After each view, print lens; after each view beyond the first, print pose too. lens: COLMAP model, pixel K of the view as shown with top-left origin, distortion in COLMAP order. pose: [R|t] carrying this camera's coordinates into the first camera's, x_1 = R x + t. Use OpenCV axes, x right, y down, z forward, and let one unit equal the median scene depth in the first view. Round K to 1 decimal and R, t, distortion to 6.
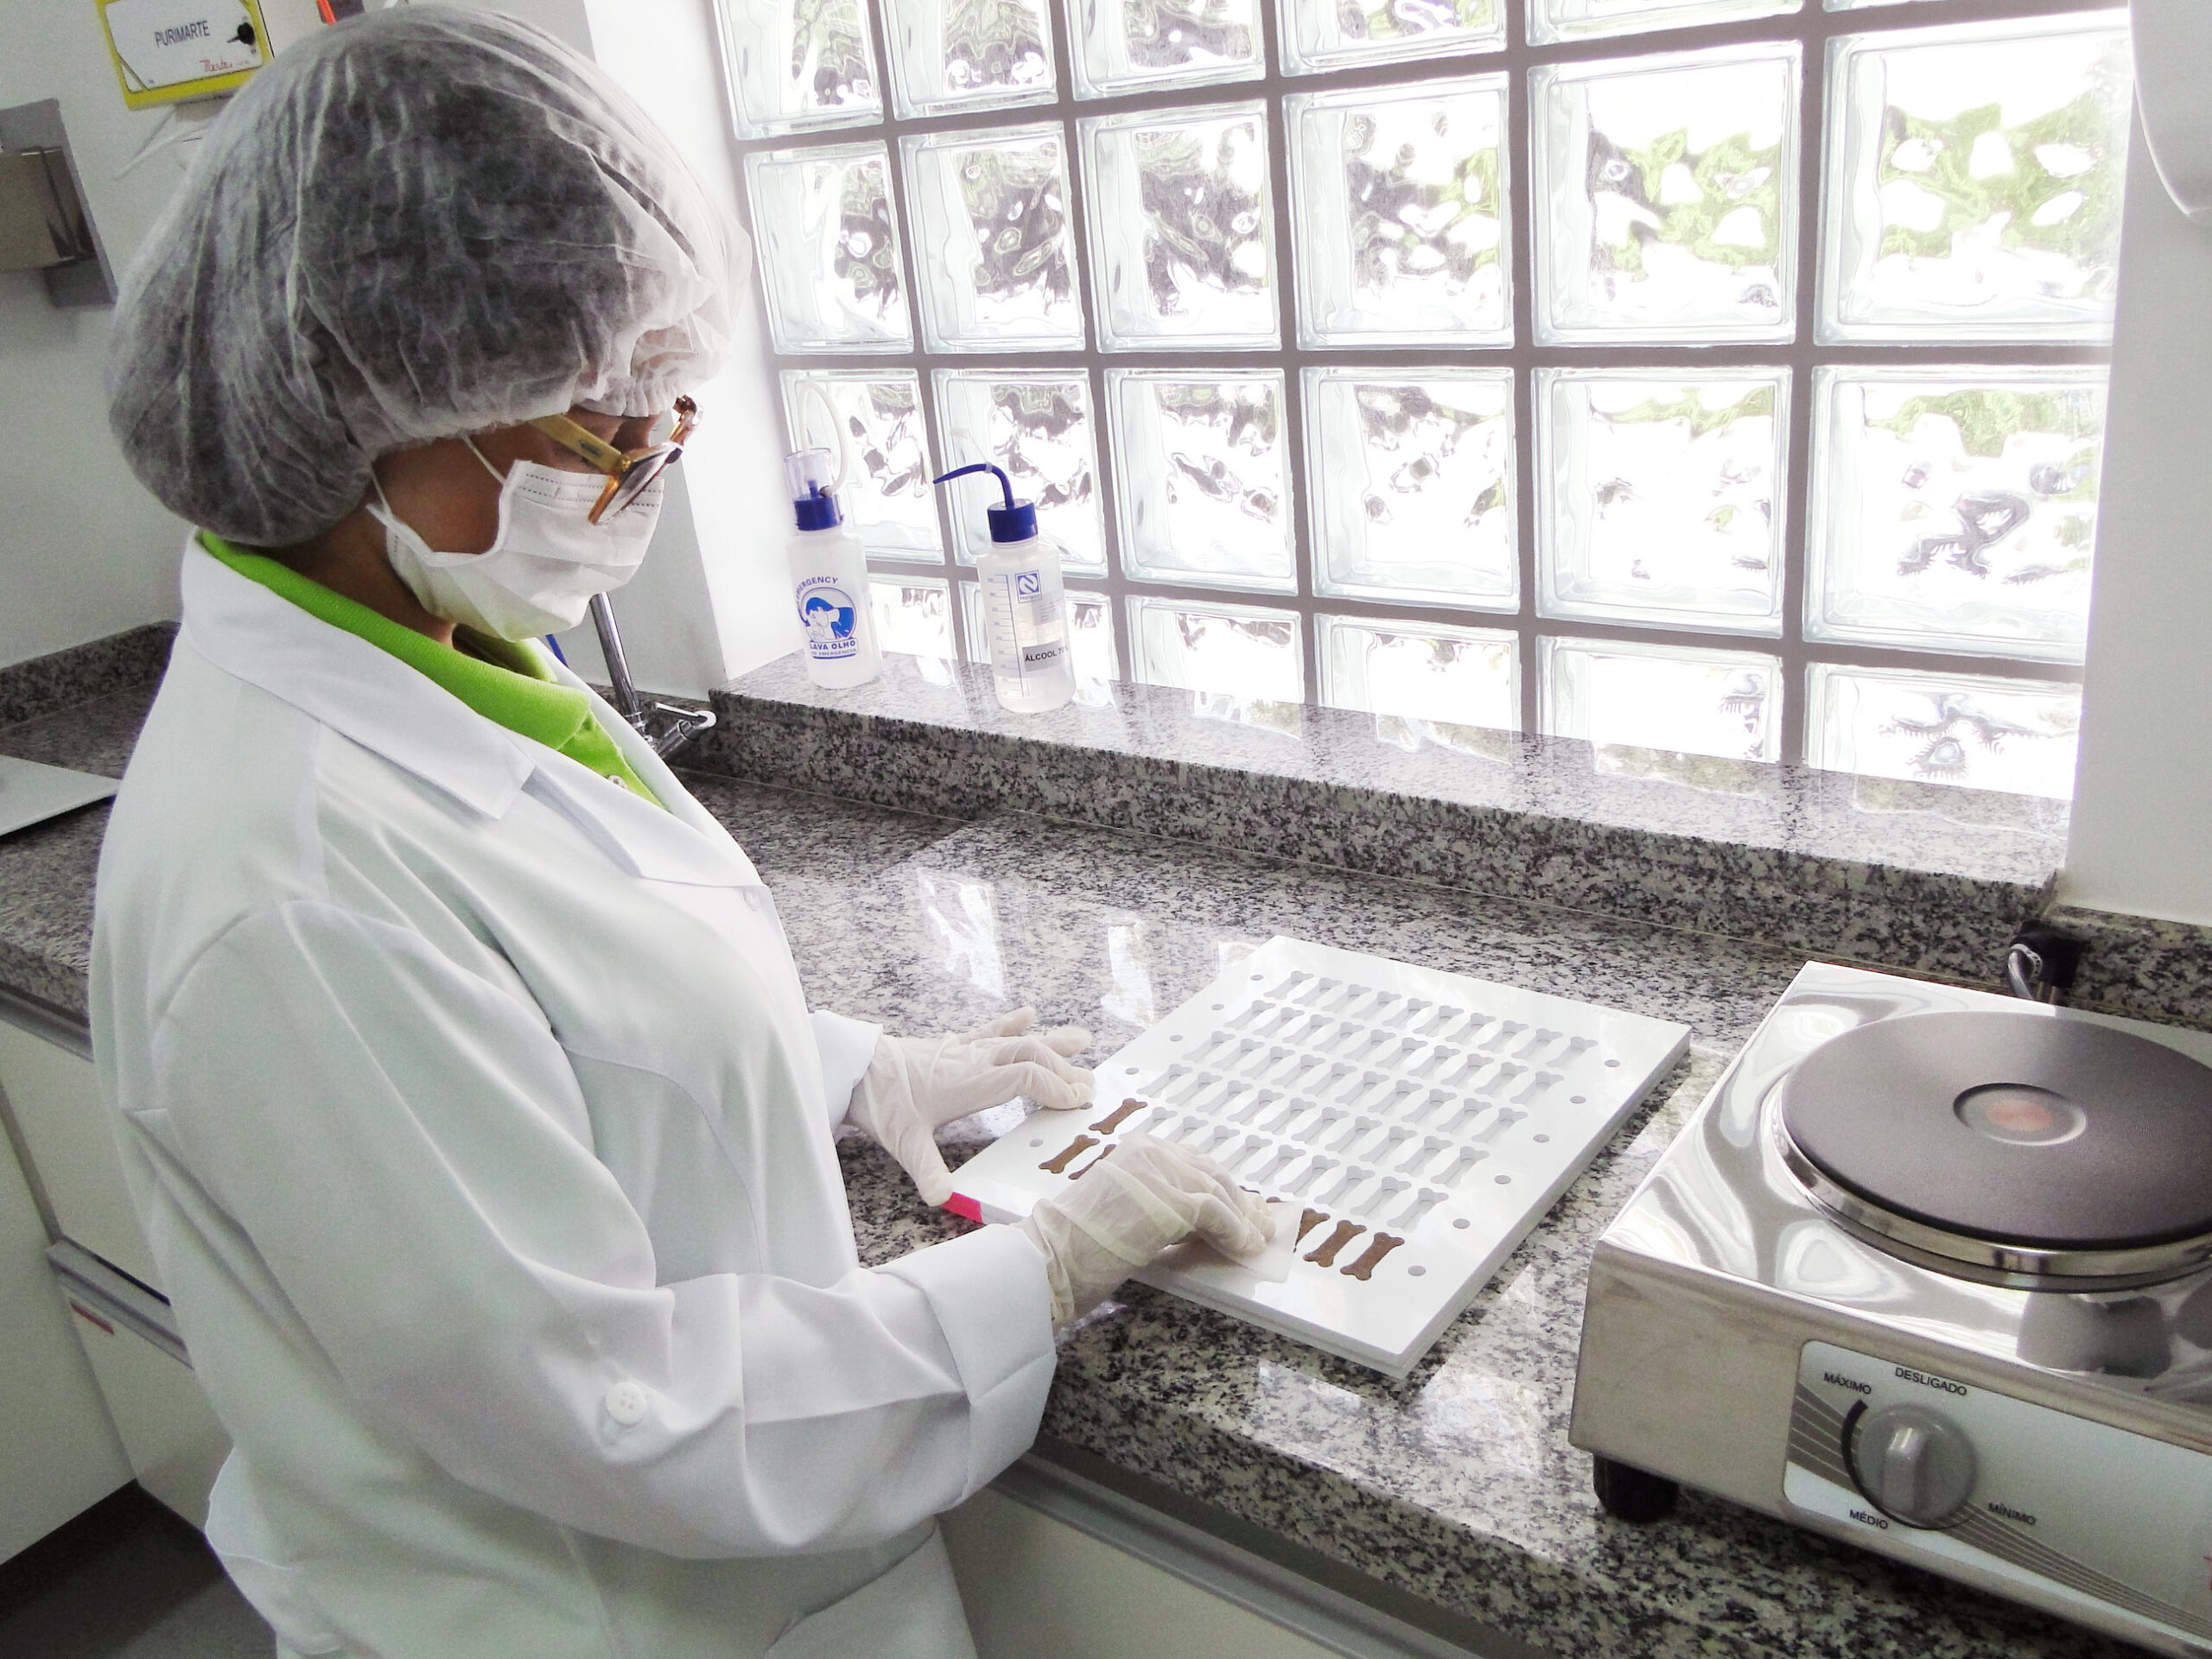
lens RADIAL K [[1735.6, 0, 1106.0], [0, 1735.6, 829.5], [0, 0, 1]] dist [0.000567, -0.004120]
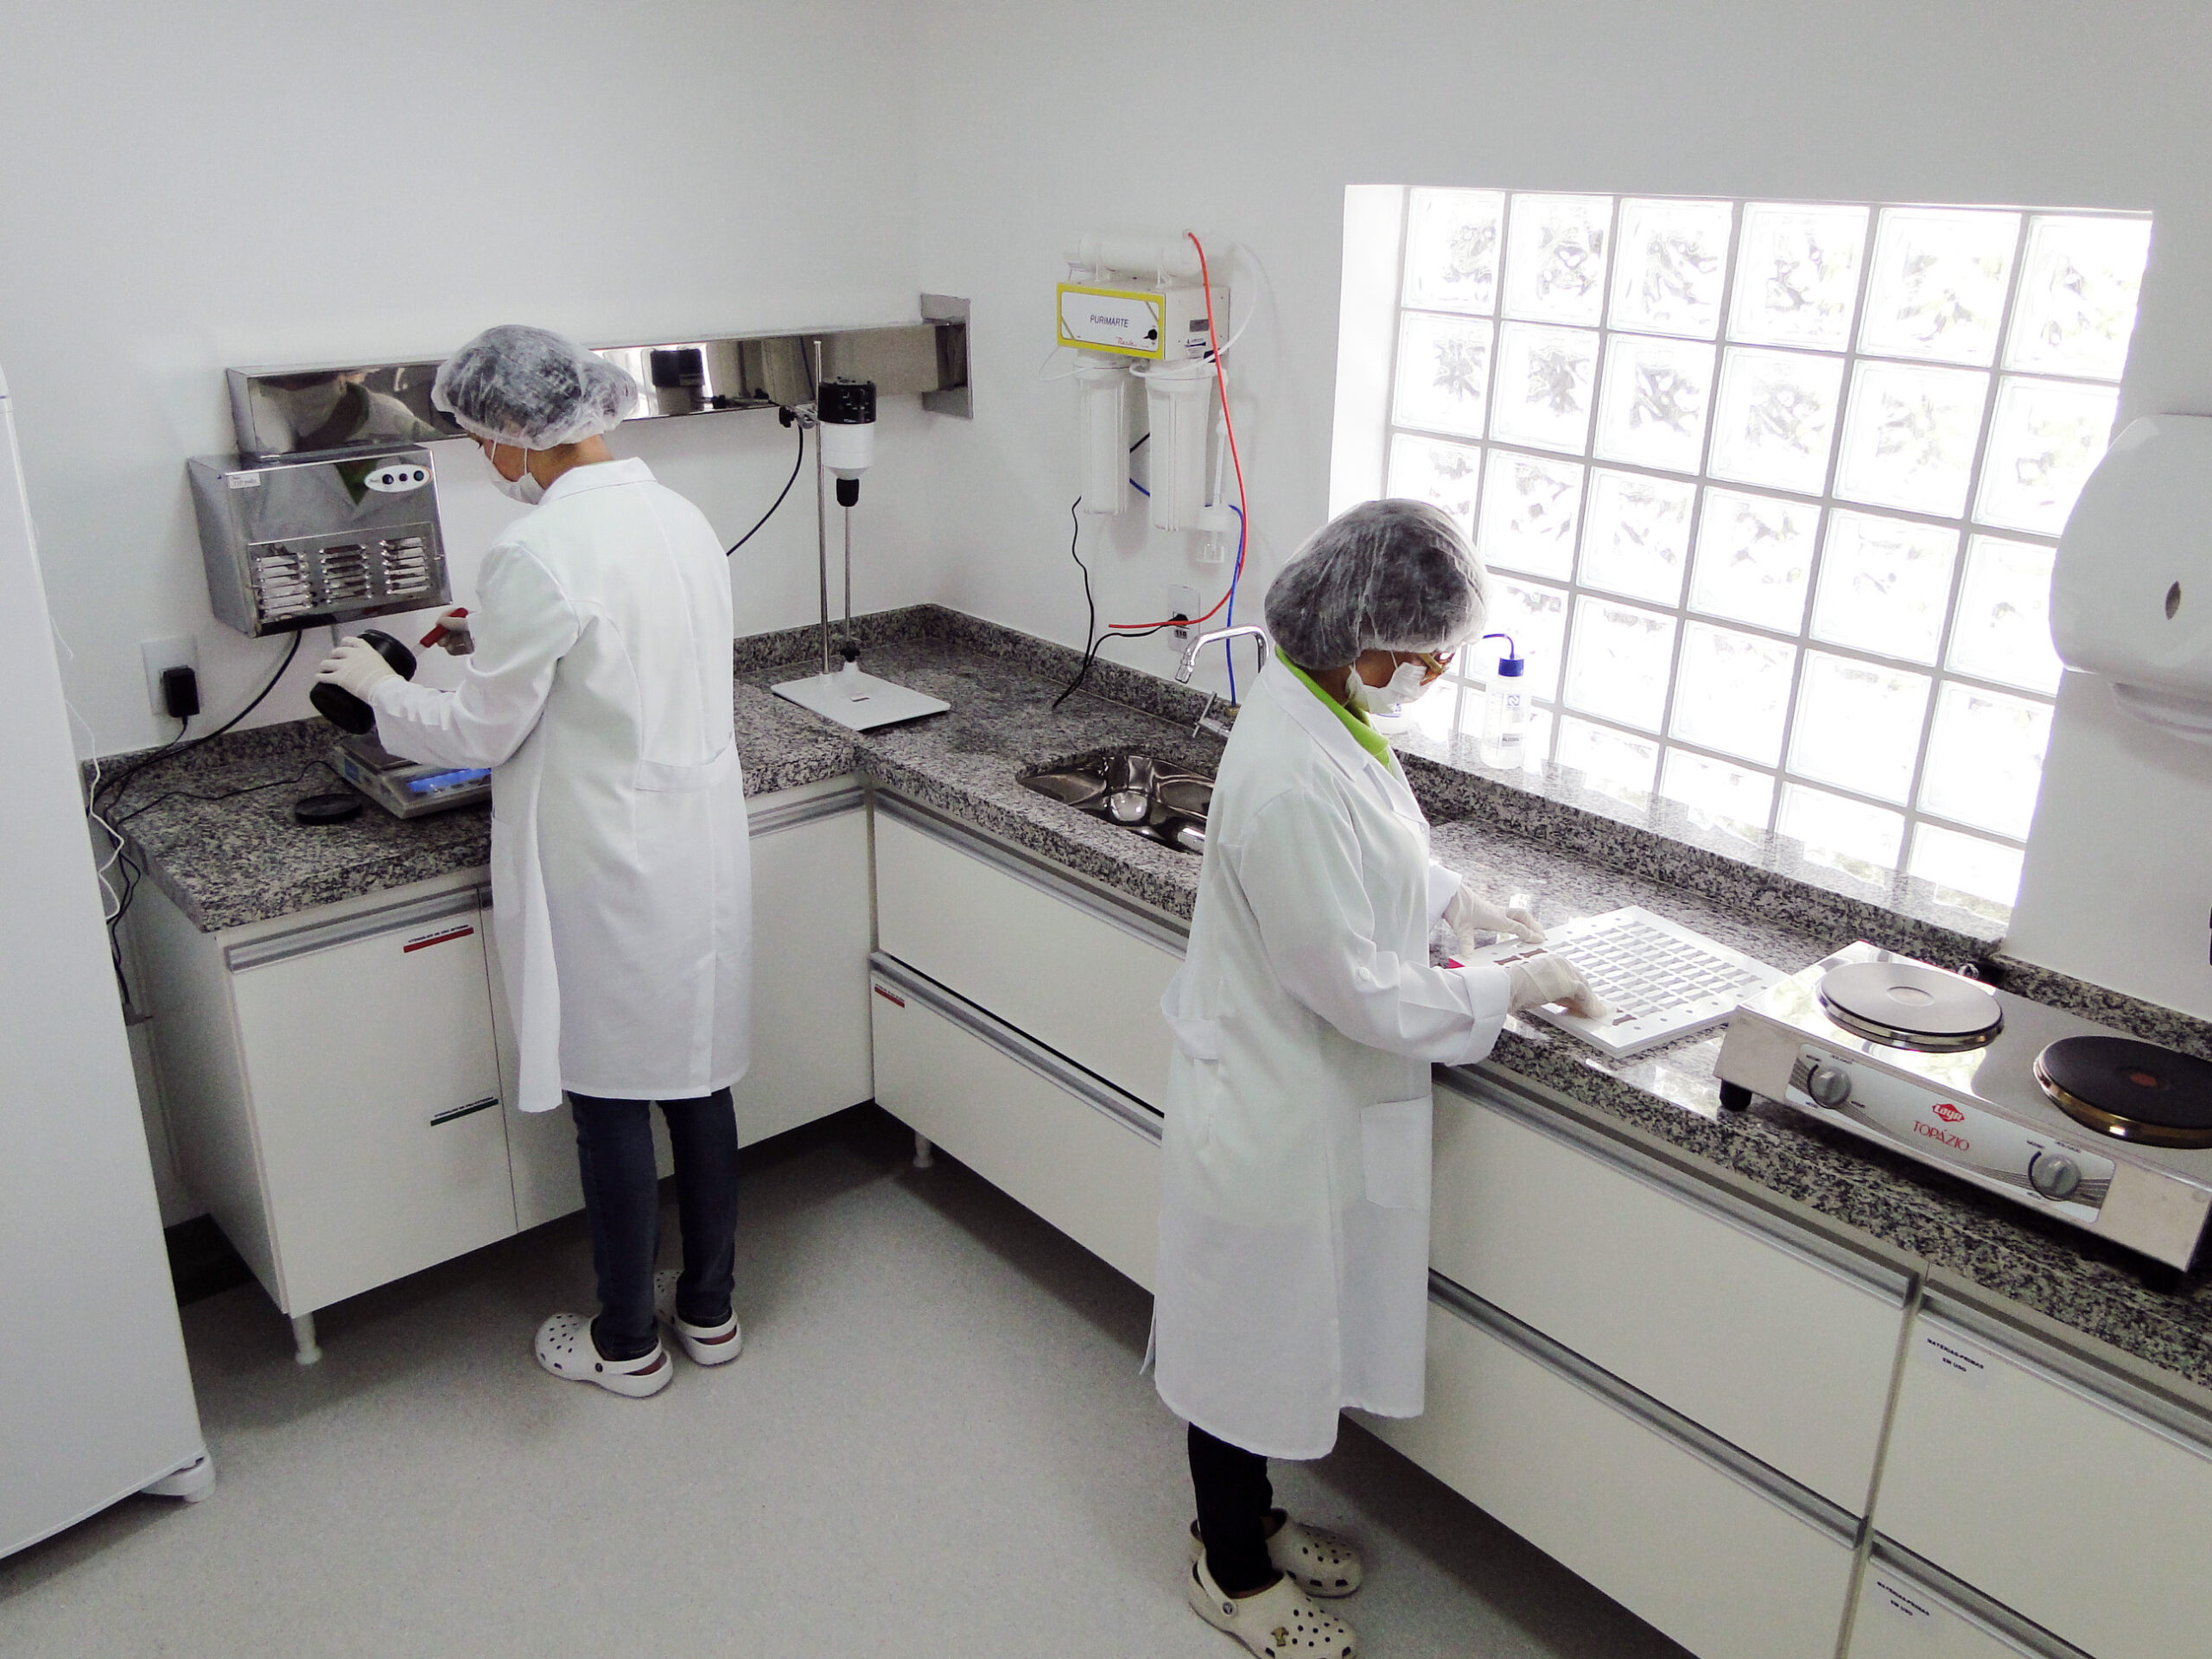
lens RADIAL K [[1735.6, 0, 1106.0], [0, 1735.6, 829.5], [0, 0, 1]] dist [0.000567, -0.004120]
pose [[0.967832, 0.197474, -0.155903, -0.174916], [-0.199148, 0.979957, 0.004966, 0.083558], [0.153759, 0.026242, 0.987760, -1.051755]]
